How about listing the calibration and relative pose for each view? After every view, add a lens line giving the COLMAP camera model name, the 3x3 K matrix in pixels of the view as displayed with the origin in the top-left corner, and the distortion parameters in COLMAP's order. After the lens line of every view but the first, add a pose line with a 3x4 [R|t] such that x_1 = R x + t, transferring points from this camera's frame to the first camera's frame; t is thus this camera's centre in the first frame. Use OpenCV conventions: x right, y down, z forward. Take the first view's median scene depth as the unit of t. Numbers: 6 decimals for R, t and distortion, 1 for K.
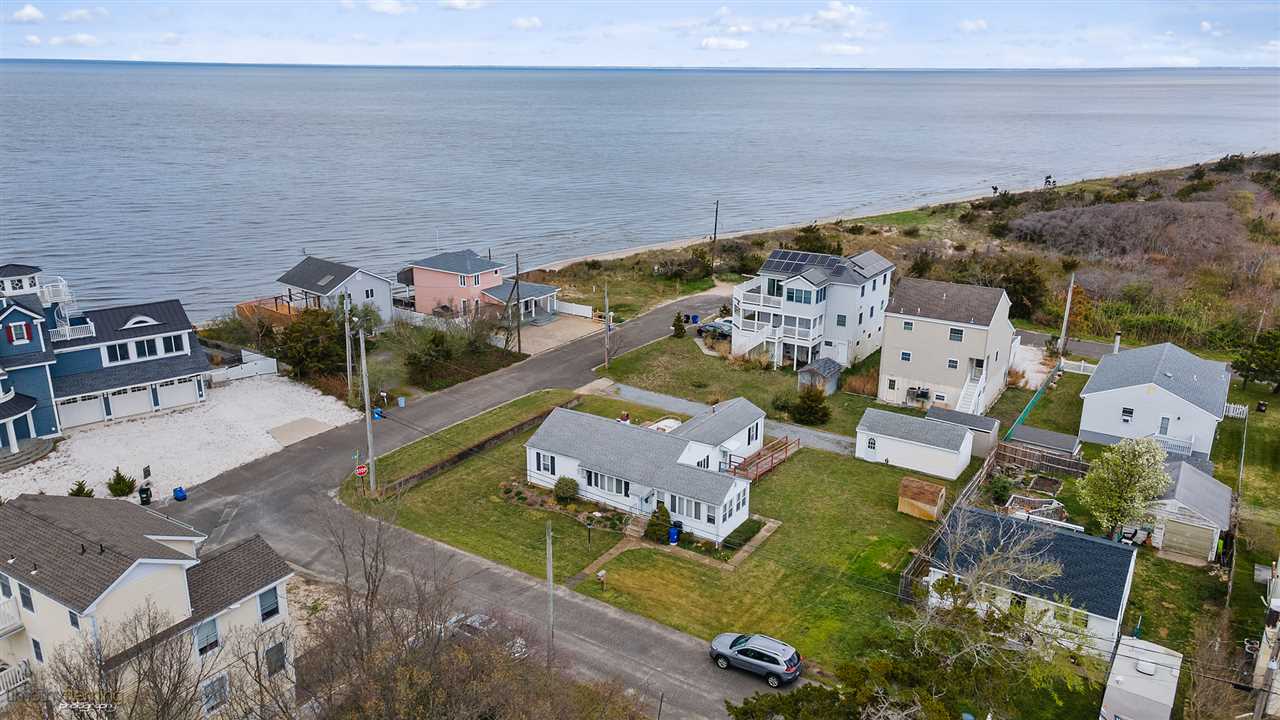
lens RADIAL K [[927.5, 0, 640.0], [0, 927.5, 360.0], [0, 0, 1]] dist [0.032920, 0.004262]
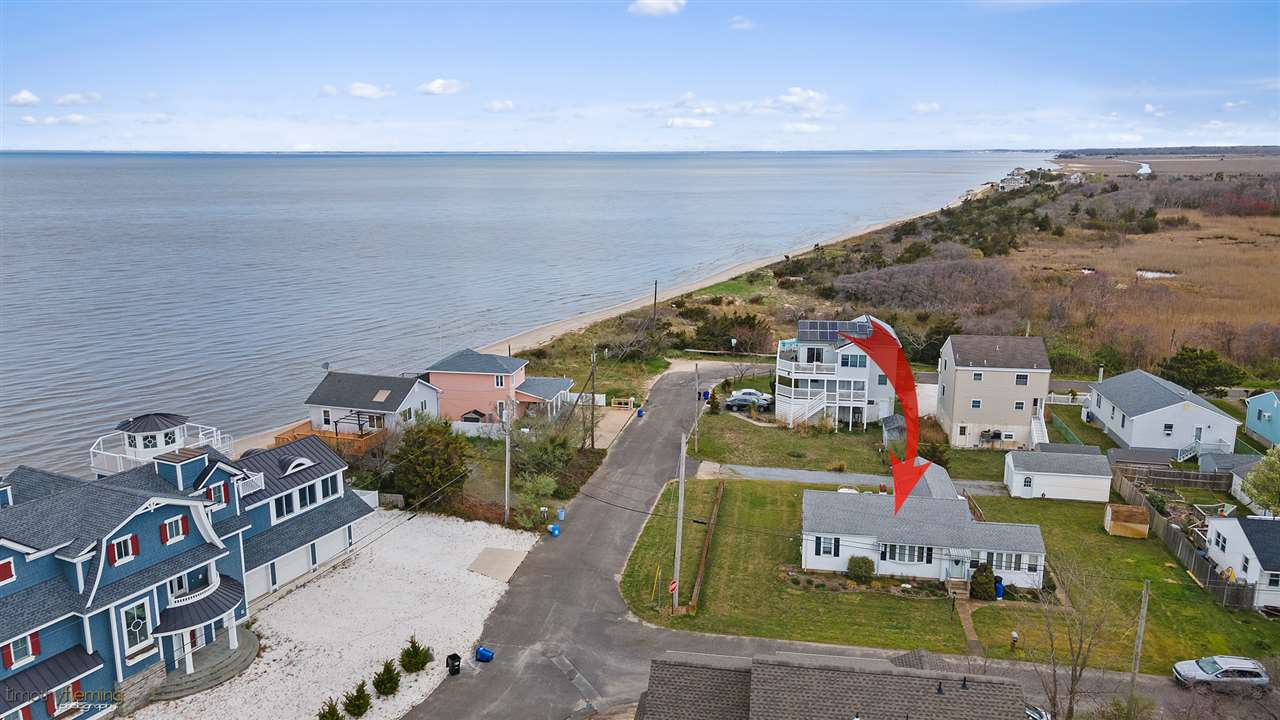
lens RADIAL K [[915.3, 0, 636.6], [0, 915.3, 434.4], [0, 0, 1]] dist [0.003424, 0.059516]
pose [[0.923374, -0.125530, 0.362798, -0.509940], [0.127261, 0.991683, 0.019229, -0.041877], [-0.362194, 0.028415, 0.931669, 0.132149]]
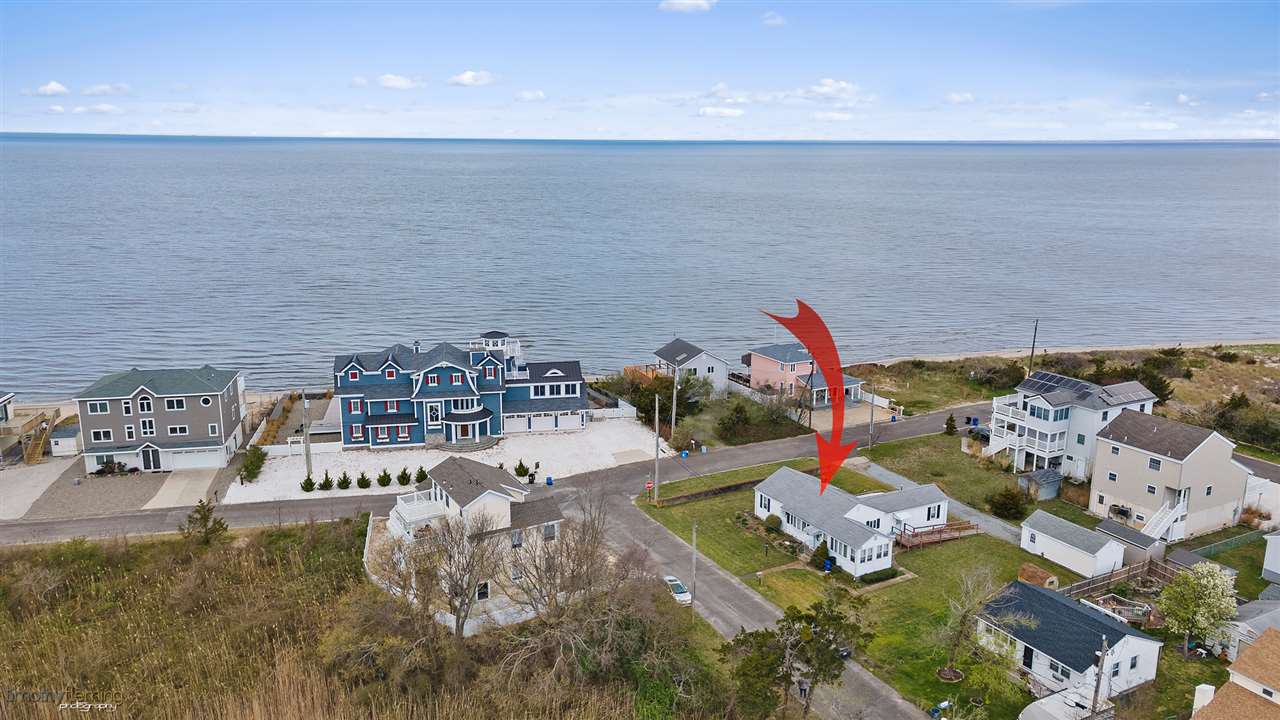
lens RADIAL K [[934.2, 0, 640.0], [0, 934.2, 360.0], [0, 0, 1]] dist [0.007136, 0.002369]
pose [[0.879468, 0.106336, -0.463927, 0.304322], [-0.141927, 0.988970, -0.042370, -0.015164], [0.454304, 0.103107, 0.884860, -0.314944]]
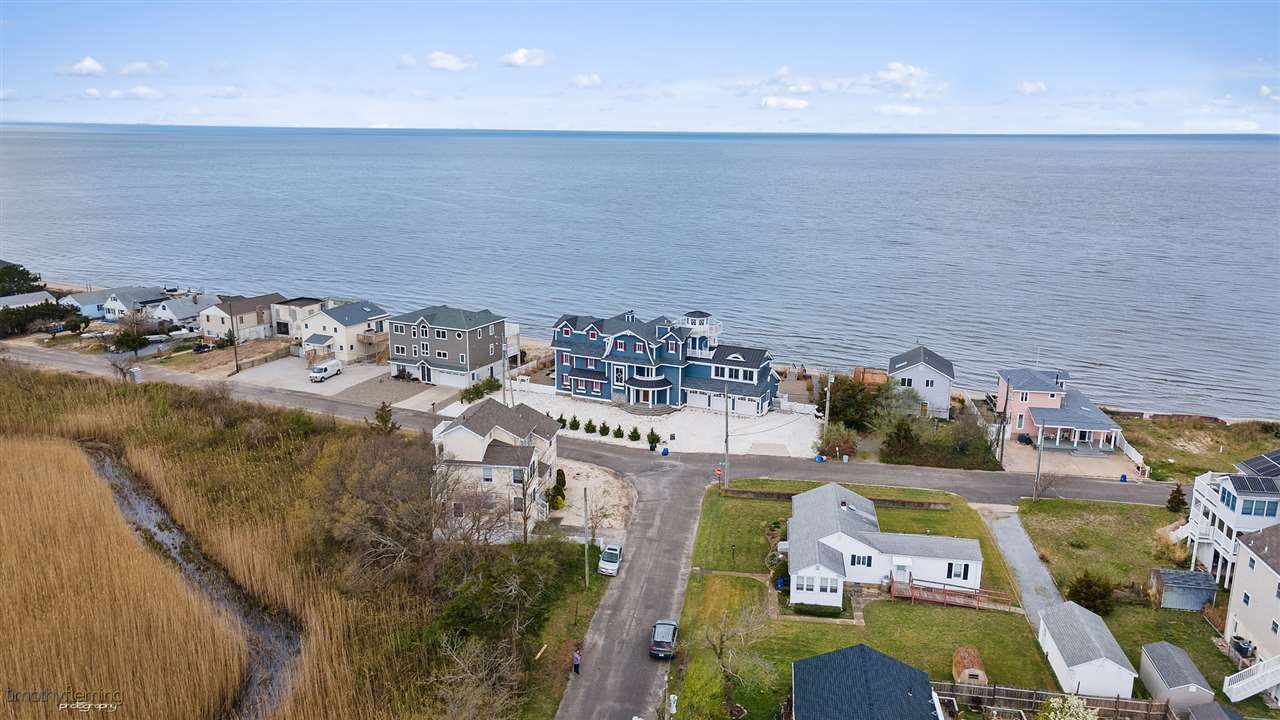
lens RADIAL K [[927.0, 0, 640.0], [0, 927.0, 360.0], [0, 0, 1]] dist [-0.005541, -0.001031]
pose [[0.403205, 0.215147, -0.889459, 0.786736], [-0.277954, 0.954843, 0.104962, -0.149457], [0.871876, 0.204907, 0.444798, 0.122576]]
